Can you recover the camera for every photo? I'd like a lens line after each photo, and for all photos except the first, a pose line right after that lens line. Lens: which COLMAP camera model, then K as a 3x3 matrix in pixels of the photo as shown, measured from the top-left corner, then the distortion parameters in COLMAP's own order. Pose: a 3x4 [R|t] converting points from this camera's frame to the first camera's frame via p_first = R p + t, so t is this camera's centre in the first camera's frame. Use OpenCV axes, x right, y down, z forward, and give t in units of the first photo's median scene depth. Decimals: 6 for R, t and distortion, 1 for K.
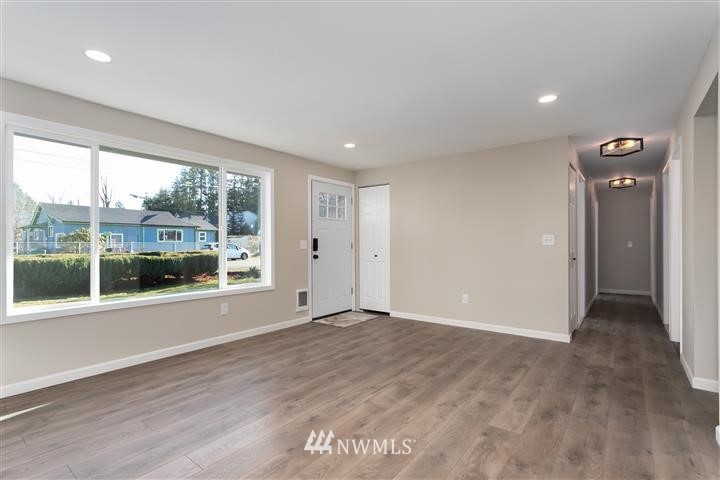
lens RADIAL K [[342.6, 0, 359.5], [0, 342.6, 241.4], [0, 0, 1]] dist [0.005652, 0.001360]
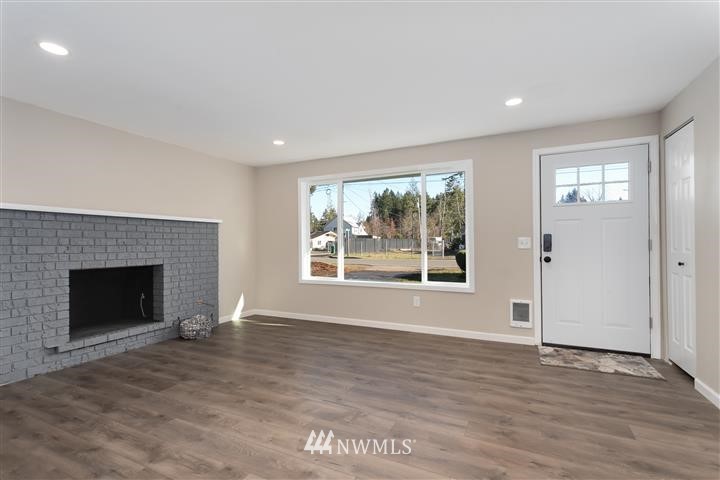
lens RADIAL K [[342.6, 0, 356.4], [0, 342.6, 243.1], [0, 0, 1]] dist [0.005652, 0.001360]
pose [[0.200616, -0.001416, -0.979669, 0.855738], [0.015875, 0.999872, 0.001805, 0.004435], [0.979541, -0.015914, 0.200613, 0.778554]]
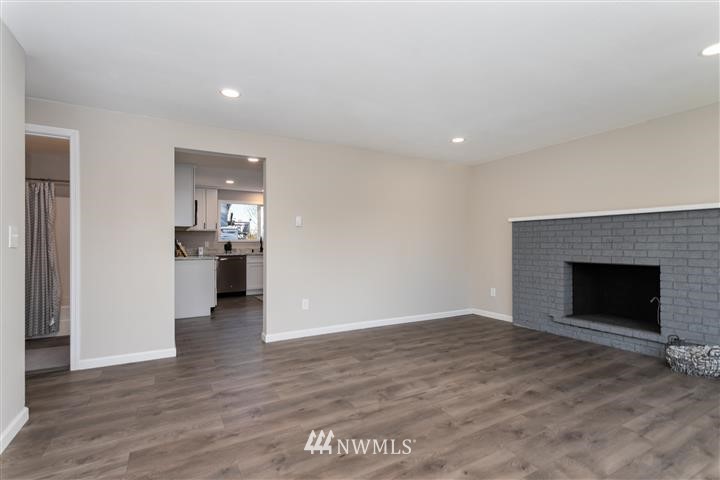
lens RADIAL K [[342.6, 0, 357.5], [0, 342.6, 242.5], [0, 0, 1]] dist [0.005652, 0.001360]
pose [[-0.921402, 0.007670, 0.388535, -0.148847], [0.001970, 0.999885, -0.015066, 0.017369], [-0.388606, -0.013116, -0.921311, 1.727198]]
